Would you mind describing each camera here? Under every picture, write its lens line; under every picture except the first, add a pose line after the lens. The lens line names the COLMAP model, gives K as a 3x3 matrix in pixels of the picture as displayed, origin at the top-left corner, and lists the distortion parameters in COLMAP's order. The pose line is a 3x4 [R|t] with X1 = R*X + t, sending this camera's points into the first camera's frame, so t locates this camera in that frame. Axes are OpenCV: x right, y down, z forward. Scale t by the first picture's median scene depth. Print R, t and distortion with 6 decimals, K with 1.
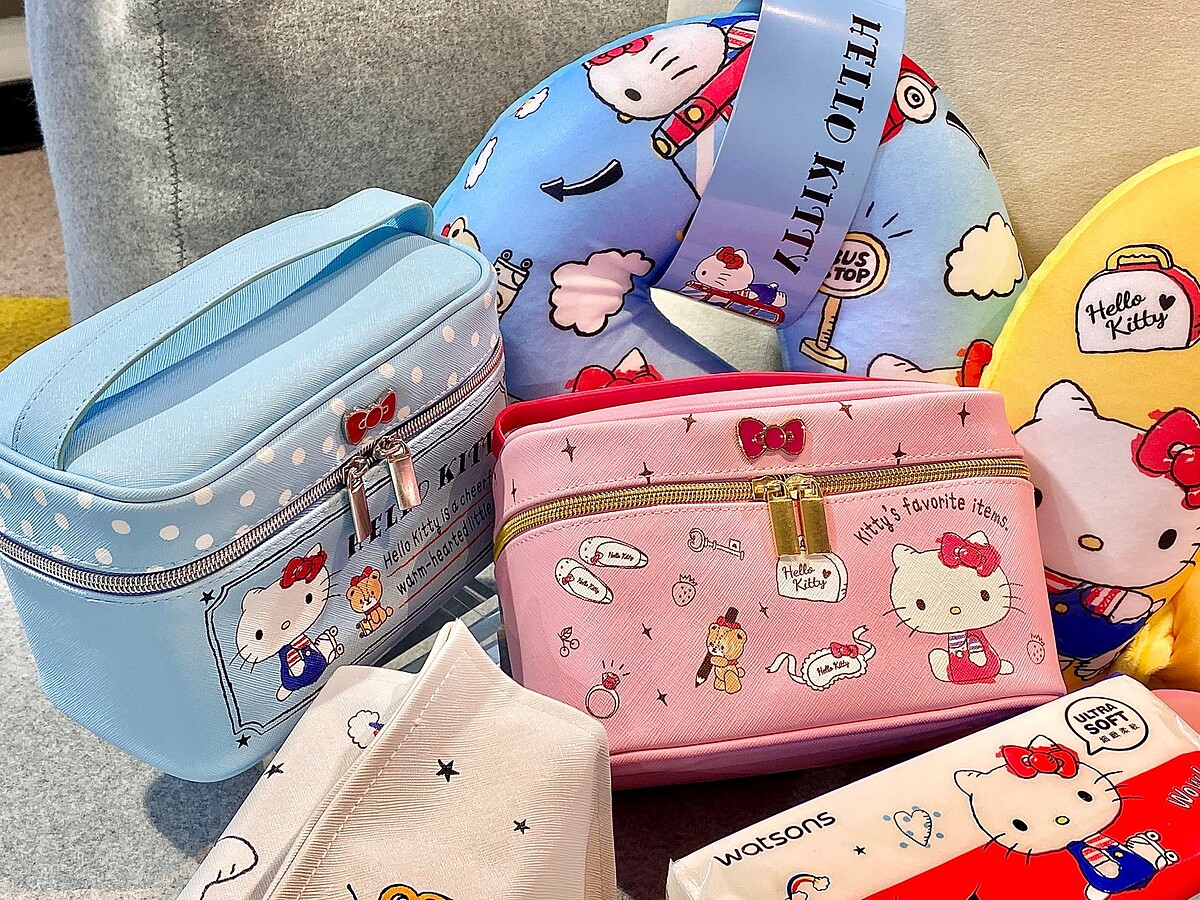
lens RADIAL K [[1532.7, 0, 600.0], [0, 1532.7, 450.0], [0, 0, 1]] dist [0.192710, -0.656101]
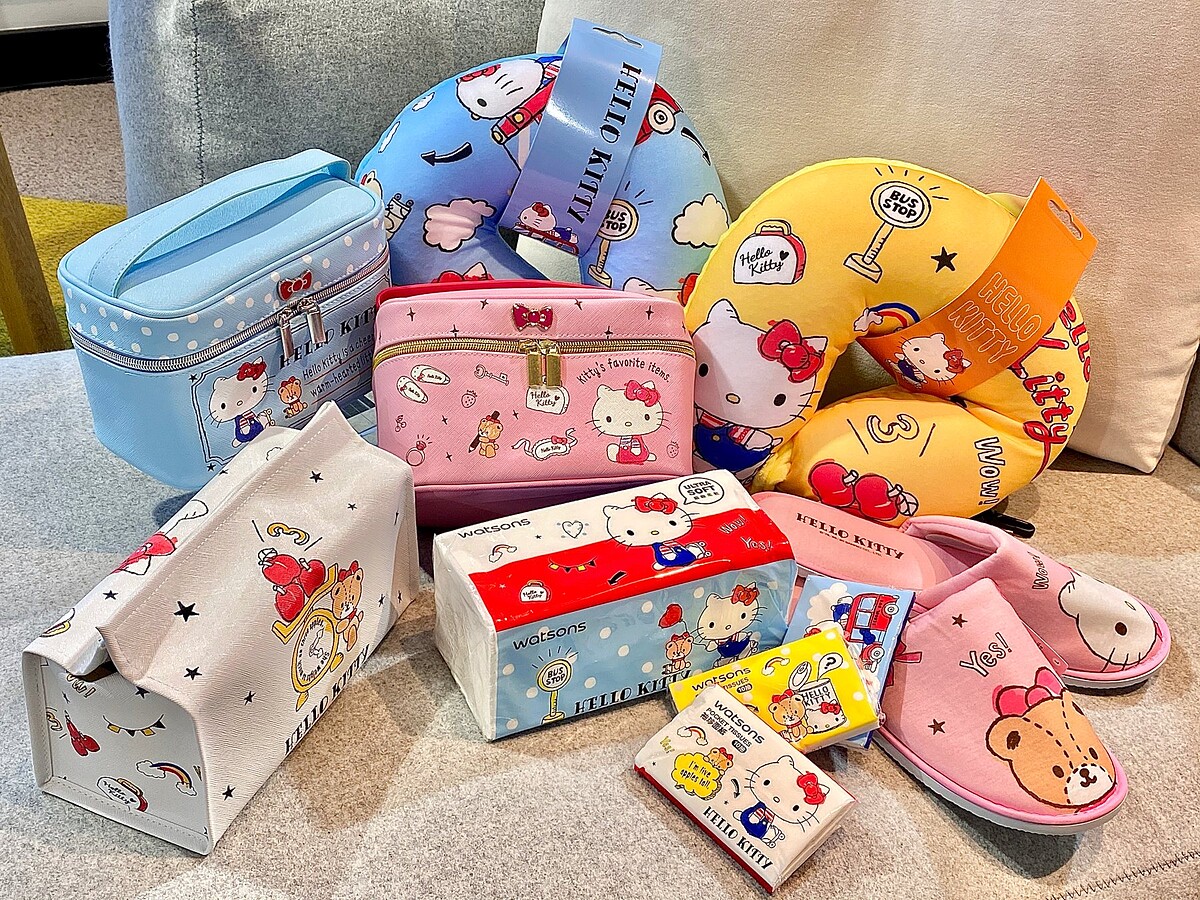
lens RADIAL K [[1481.2, 0, 600.0], [0, 1481.2, 450.0], [0, 0, 1]] dist [0.212770, -0.697470]
pose [[0.997019, 0.075133, -0.017569, 0.210272], [-0.074412, 0.996480, 0.038595, 0.065048], [0.020407, -0.037173, 0.999100, -0.602254]]
